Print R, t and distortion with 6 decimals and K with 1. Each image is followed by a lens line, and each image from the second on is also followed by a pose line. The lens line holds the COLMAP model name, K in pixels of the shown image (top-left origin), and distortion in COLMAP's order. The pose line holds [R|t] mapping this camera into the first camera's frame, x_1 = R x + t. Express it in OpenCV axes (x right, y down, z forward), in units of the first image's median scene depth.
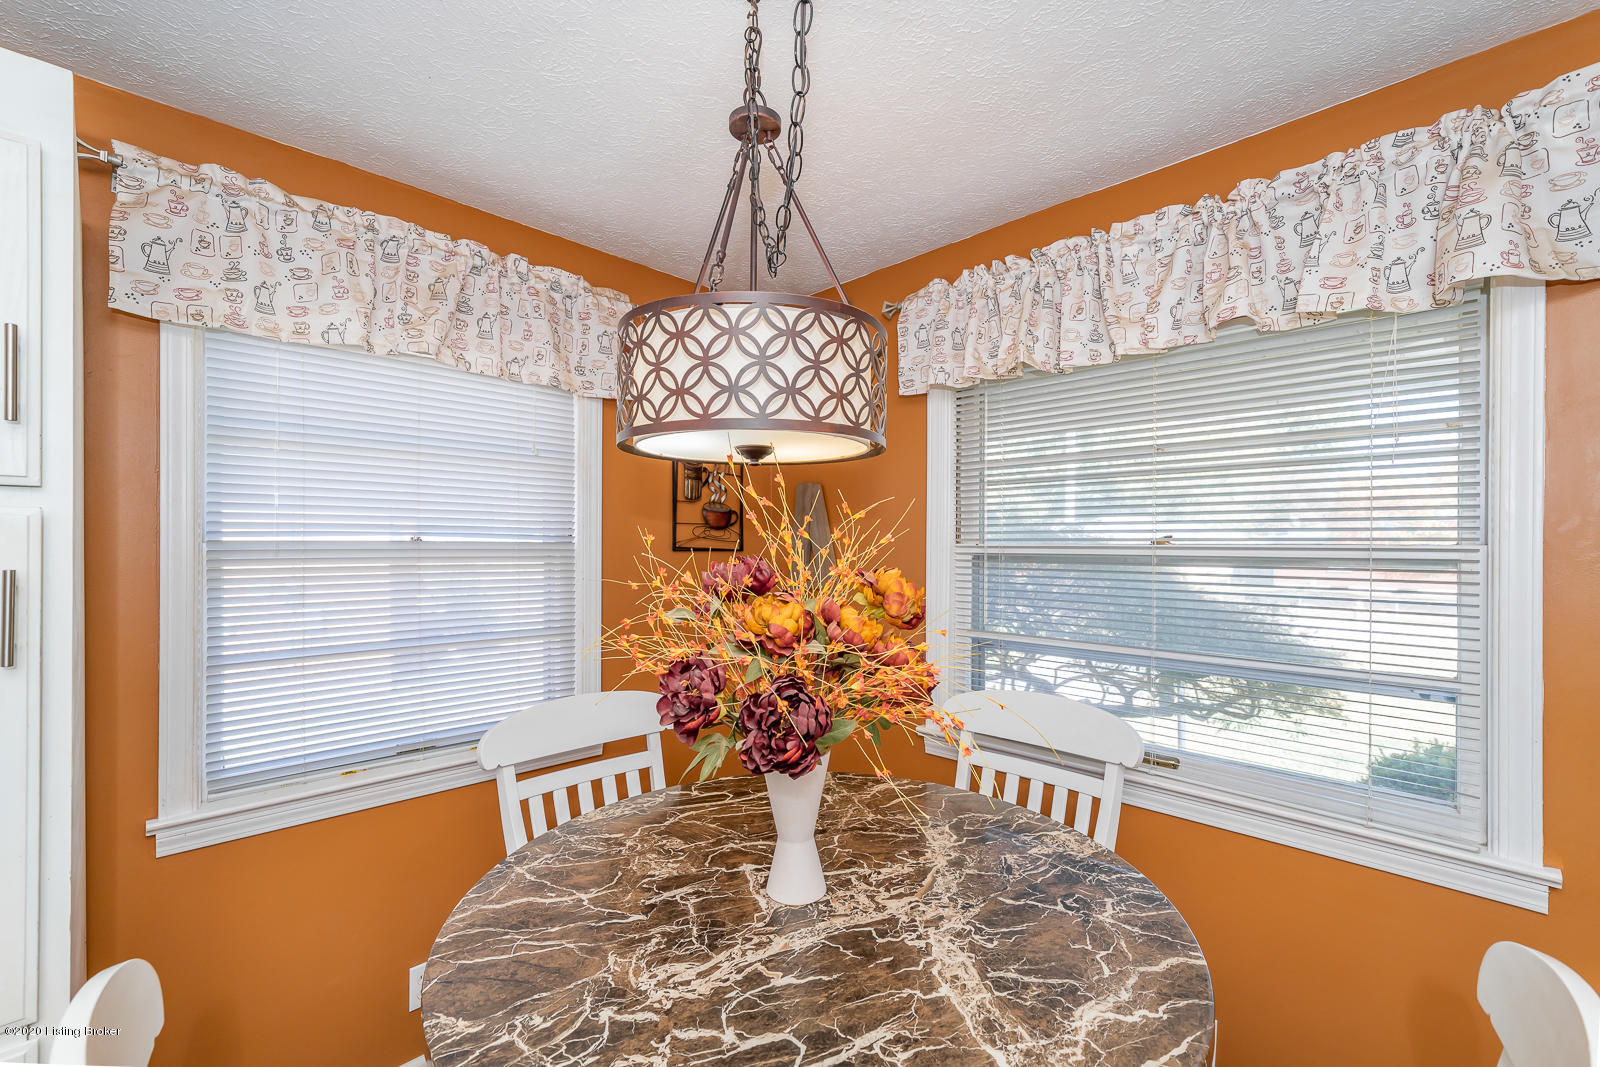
lens RADIAL K [[682.1, 0, 800.4], [0, 682.1, 542.8], [0, 0, 1]] dist [0.000210, -0.000060]
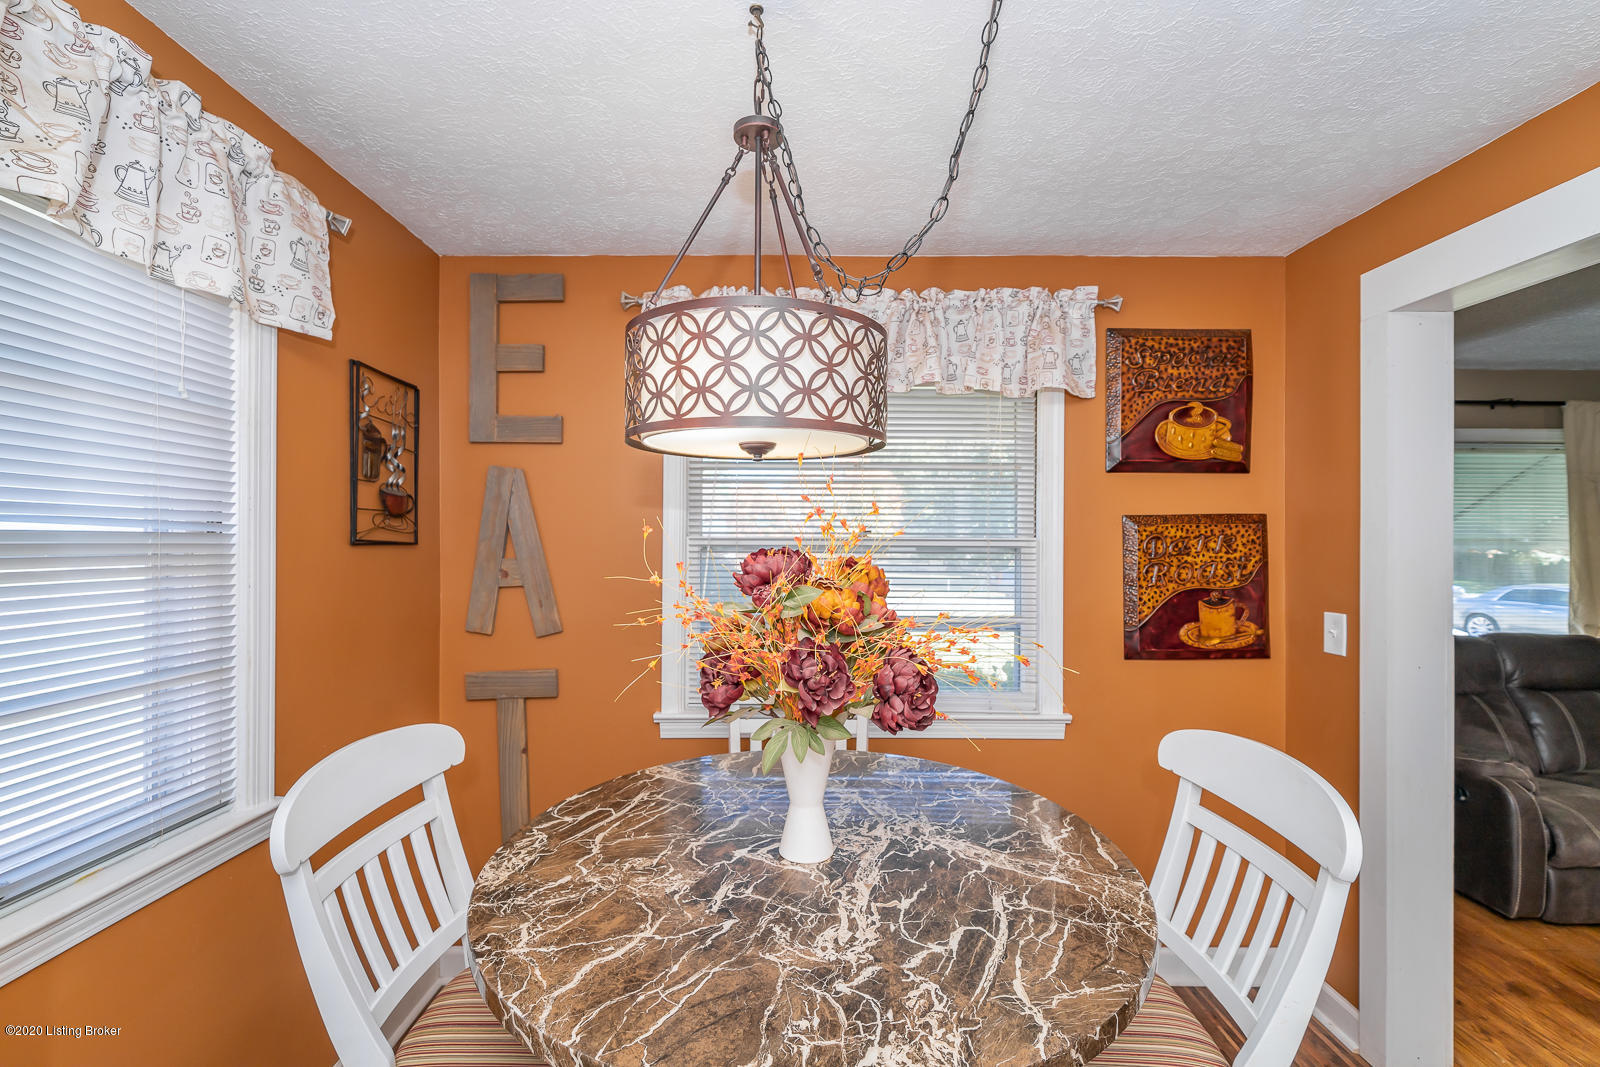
lens RADIAL K [[686.3, 0, 800.0], [0, 686.3, 533.5], [0, 0, 1]] dist [0.001788, 0.000114]
pose [[0.704818, 0.004514, 0.709374, -0.771175], [-0.002300, 0.999989, -0.004079, 0.002014], [-0.709385, 0.001243, 0.704821, 0.219180]]
